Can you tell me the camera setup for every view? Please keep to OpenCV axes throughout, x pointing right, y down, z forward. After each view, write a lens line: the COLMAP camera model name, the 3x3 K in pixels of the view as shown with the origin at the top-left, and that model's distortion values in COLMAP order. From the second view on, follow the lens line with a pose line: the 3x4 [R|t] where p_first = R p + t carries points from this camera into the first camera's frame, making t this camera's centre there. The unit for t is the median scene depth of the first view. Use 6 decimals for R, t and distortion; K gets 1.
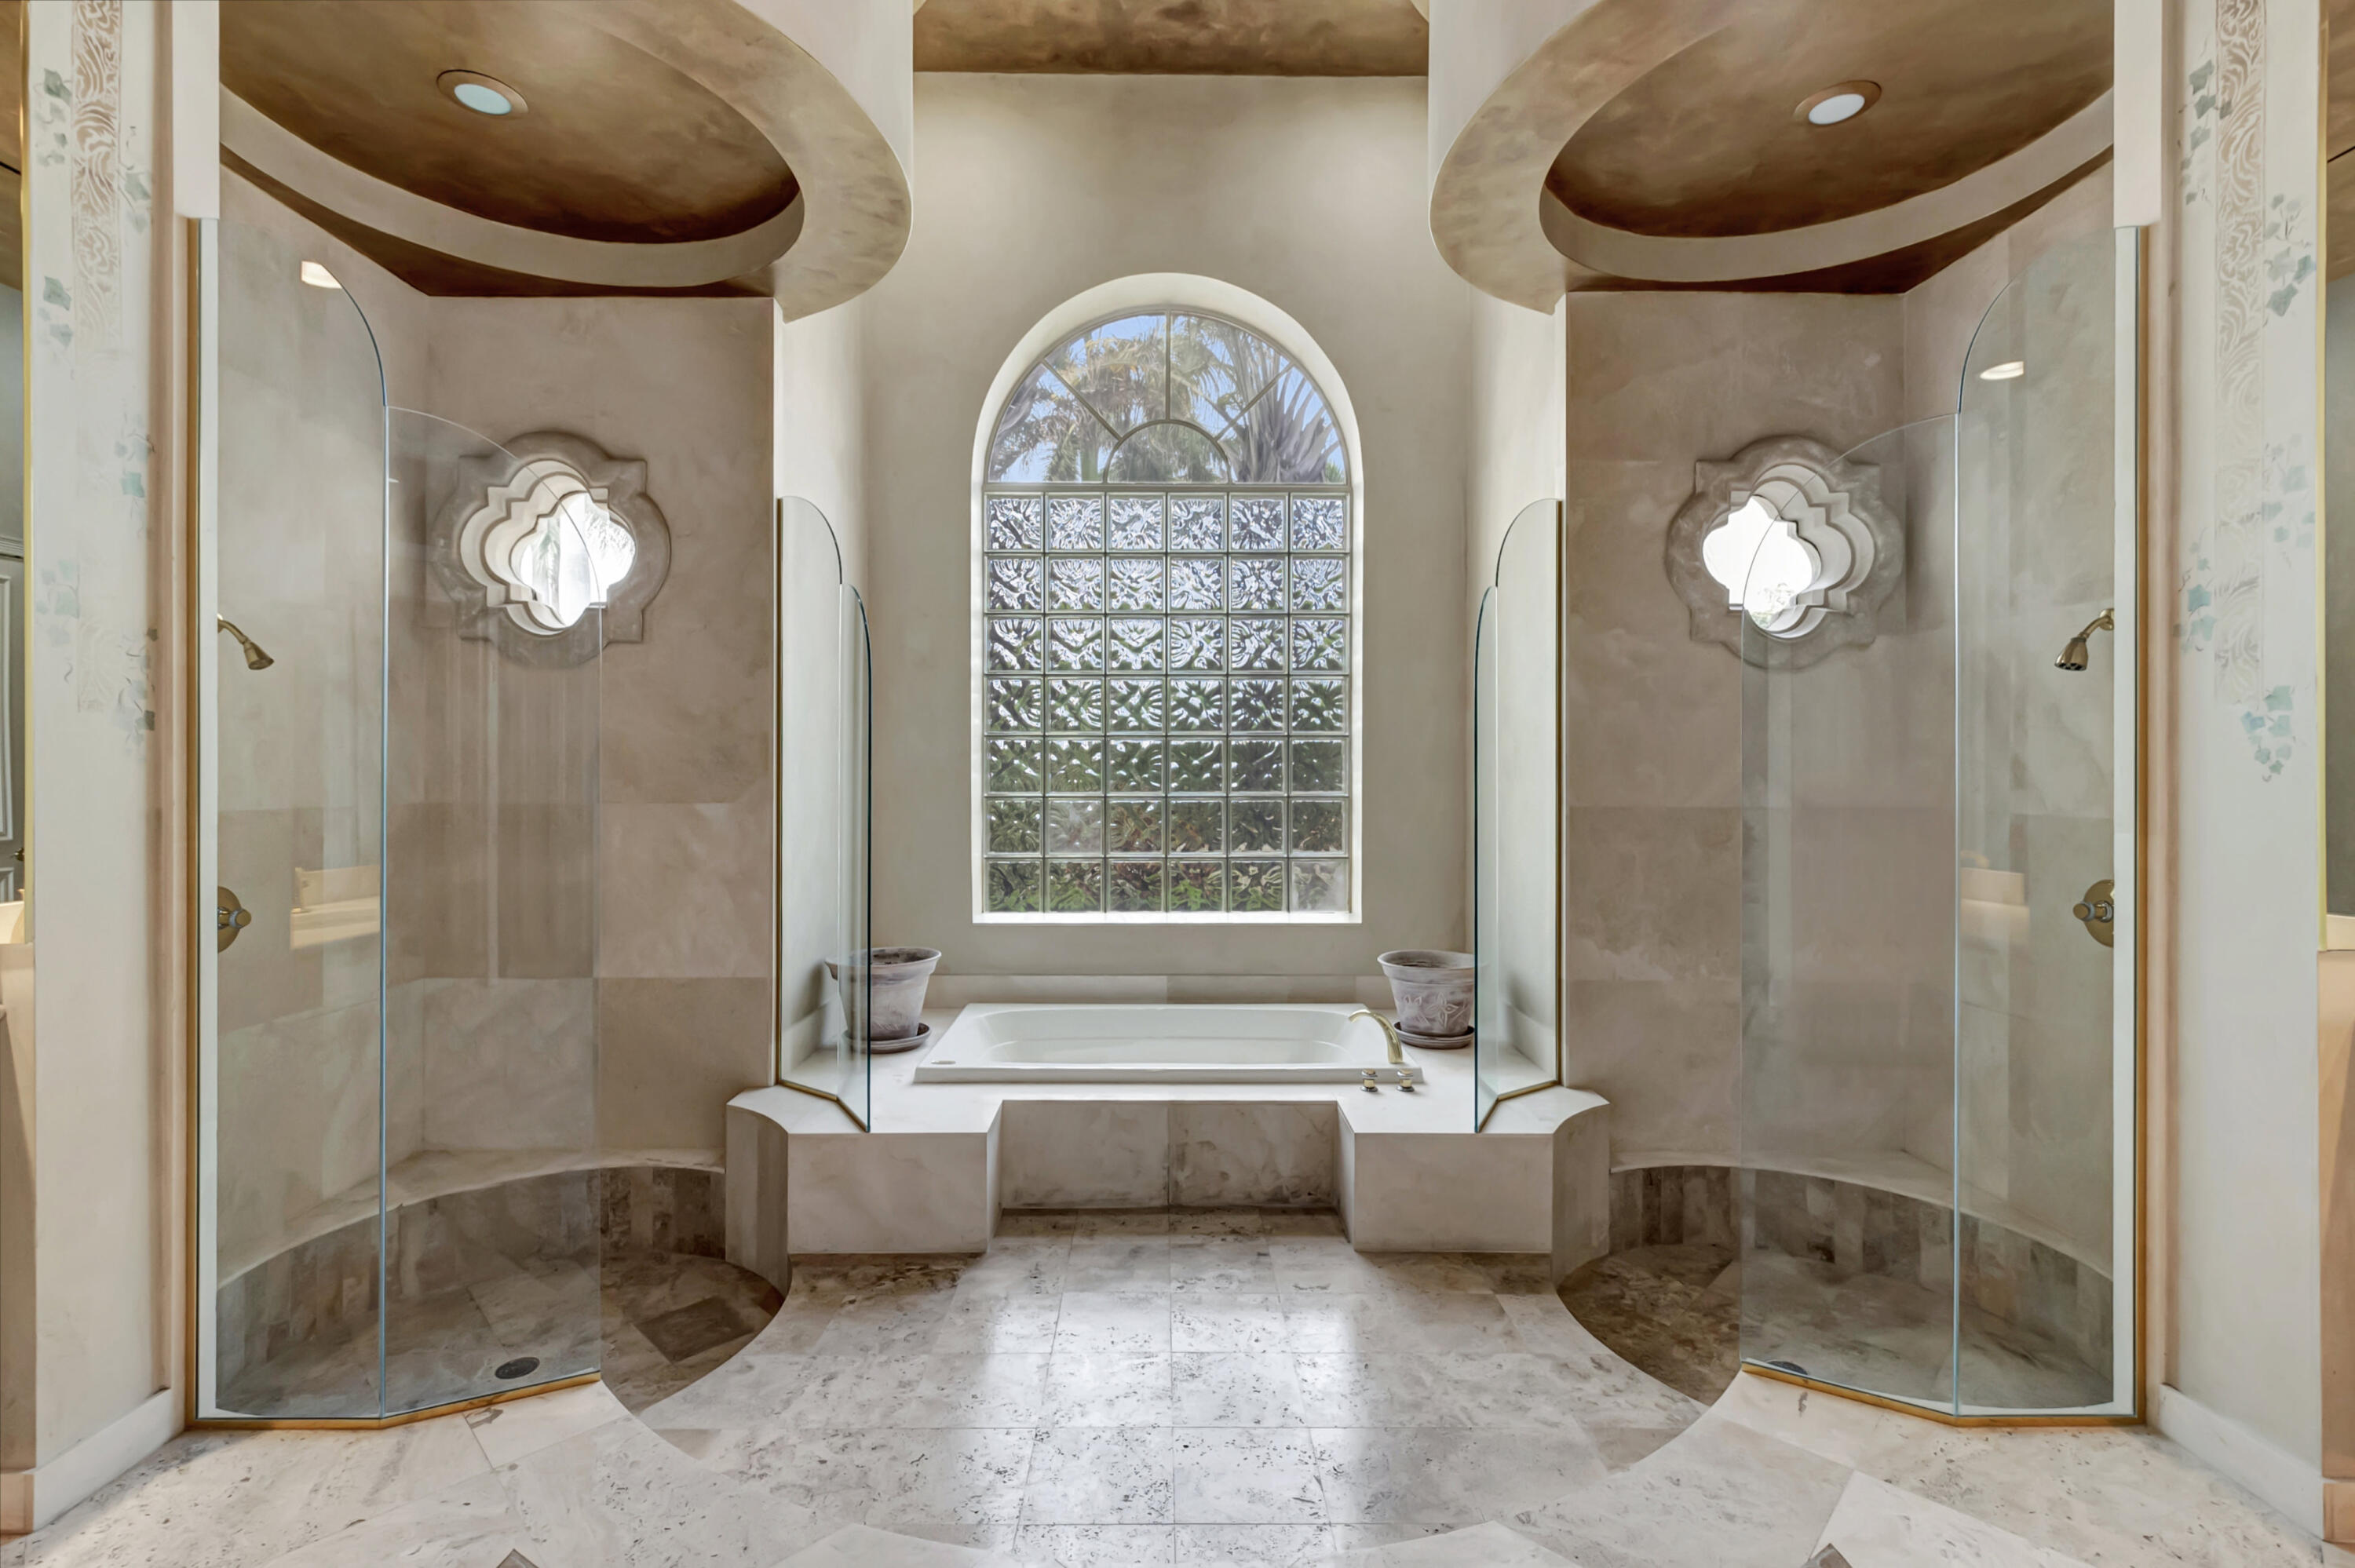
lens RADIAL K [[1048.9, 0, 1177.1], [0, 1048.9, 771.1], [0, 0, 1]] dist [-0.002810, 0.000259]
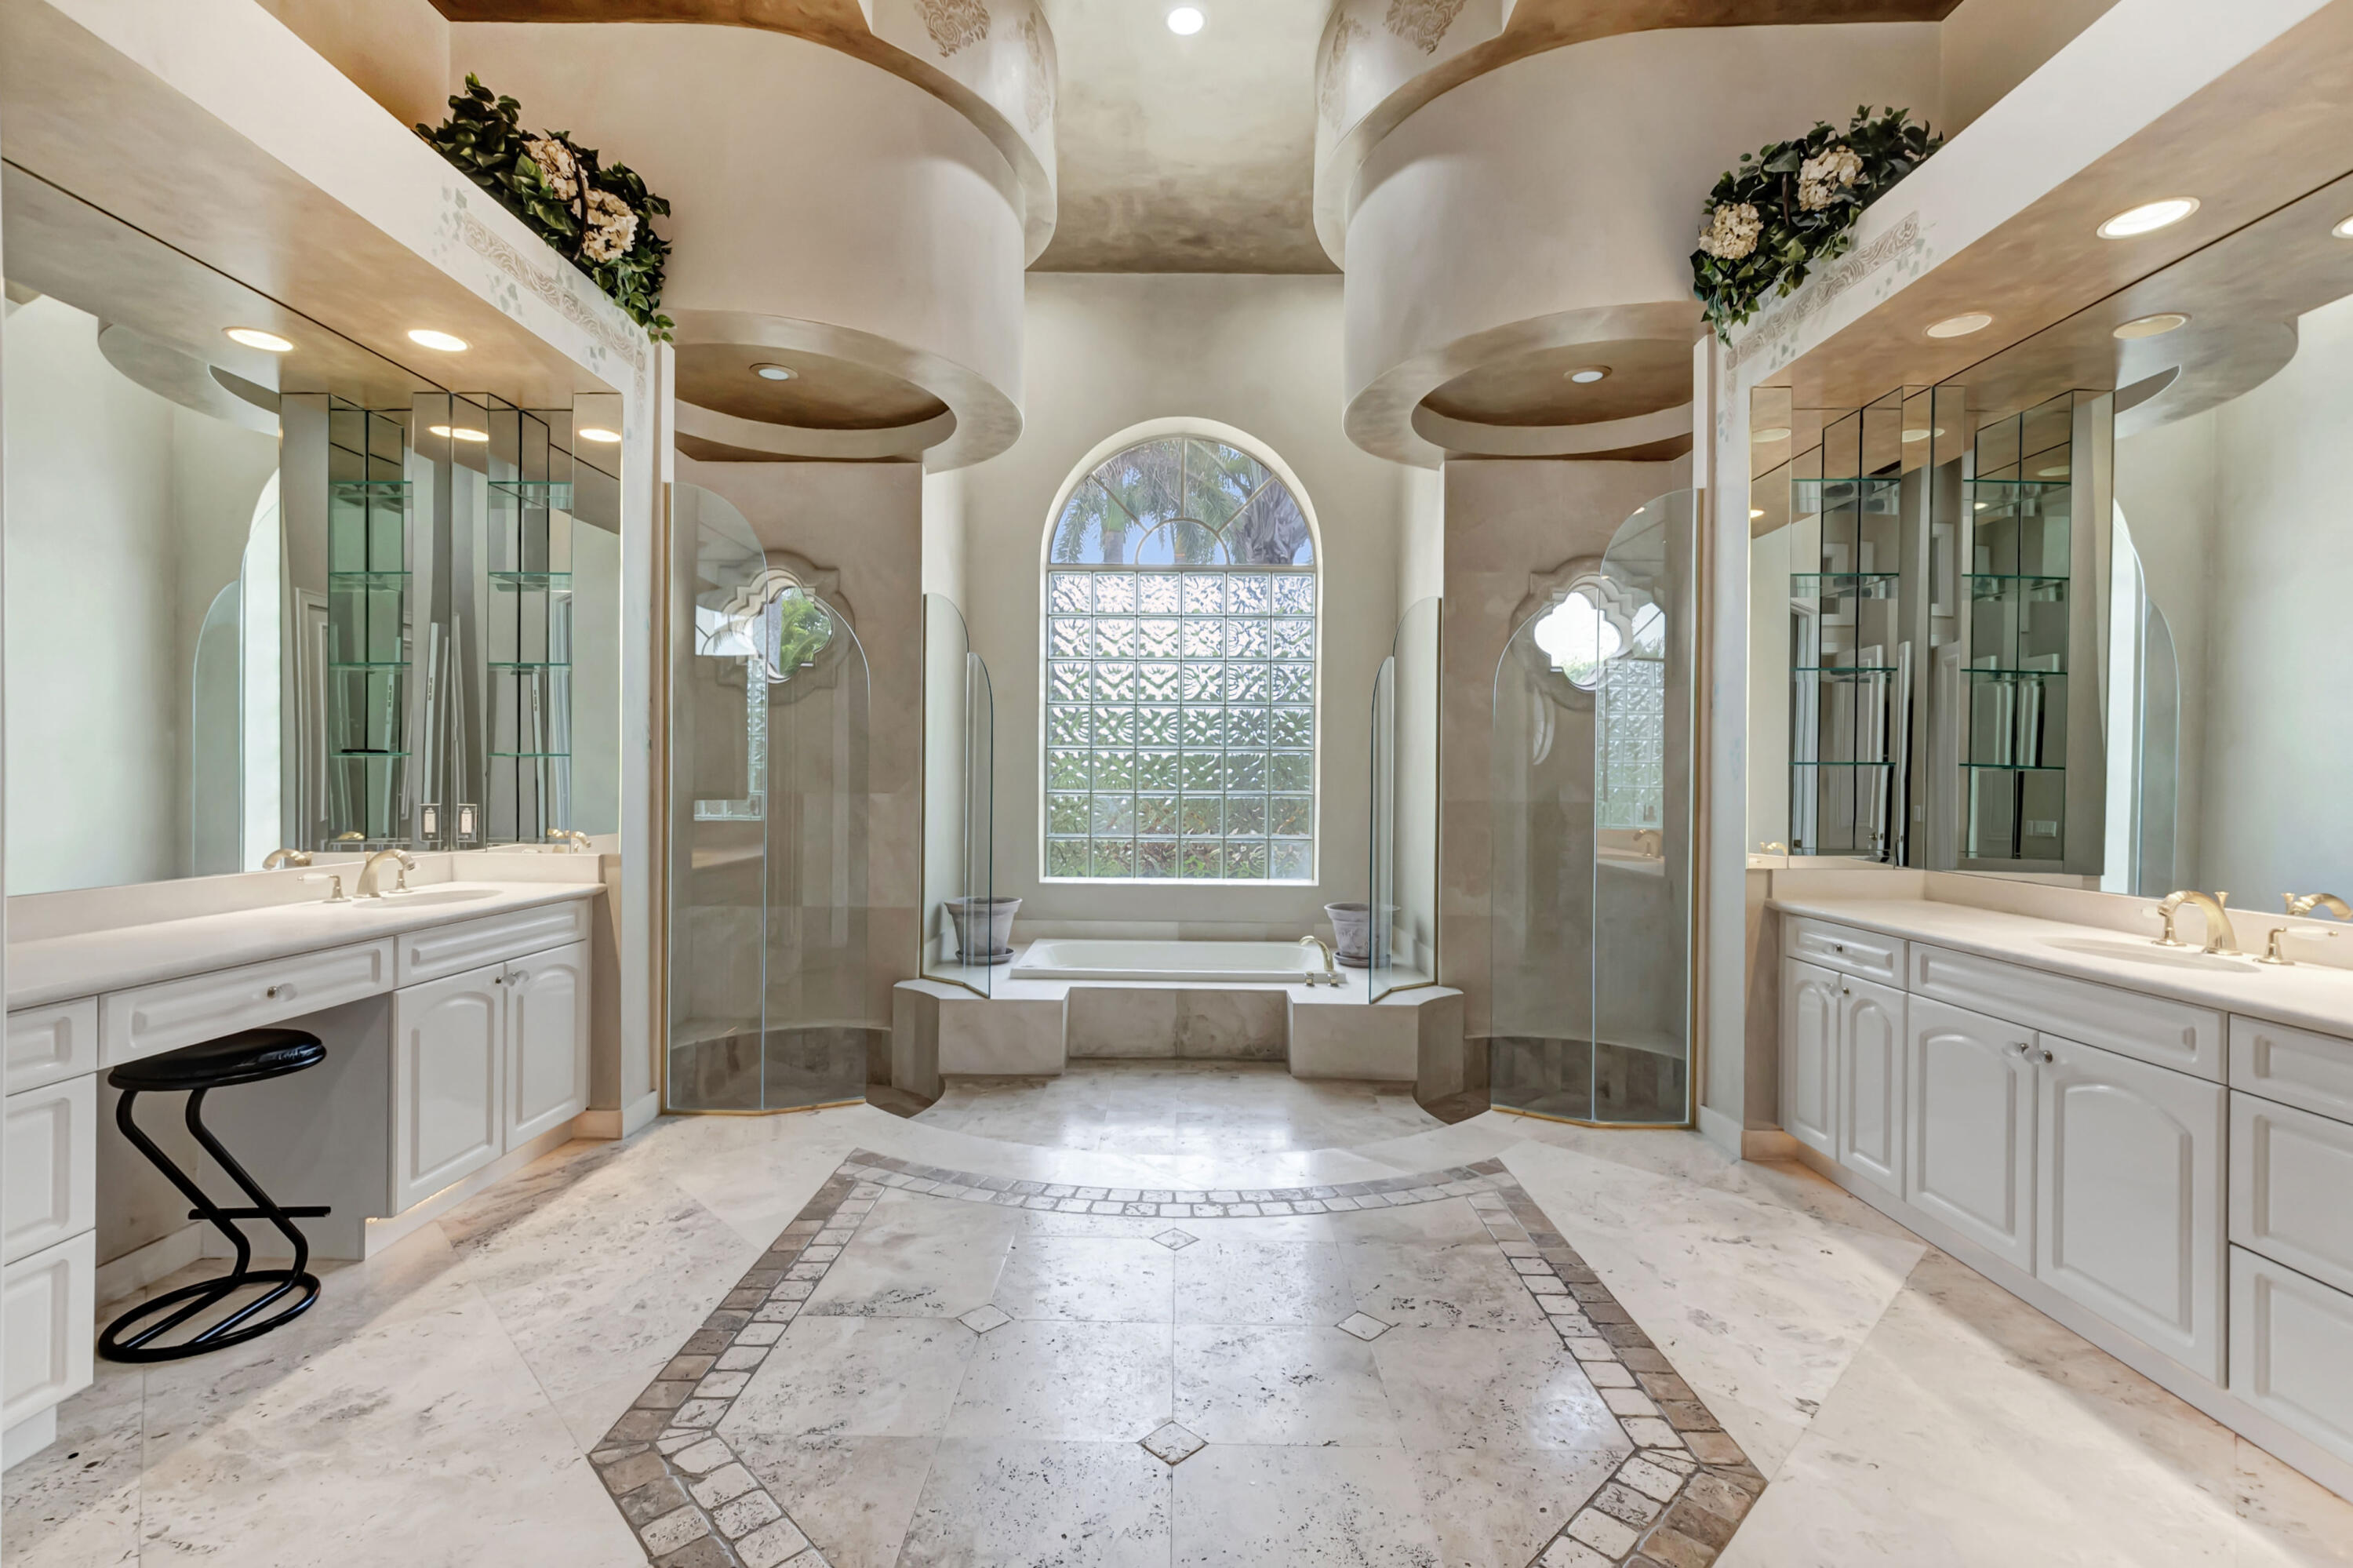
lens RADIAL K [[1027.5, 0, 1221.2], [0, 1027.5, 784.9], [0, 0, 1]] dist [0.000301, 0.000069]
pose [[0.999725, 0.007913, 0.022066, 0.018660], [-0.008107, 0.999929, 0.008725, 0.000849], [-0.021995, -0.008901, 0.999718, -0.452728]]
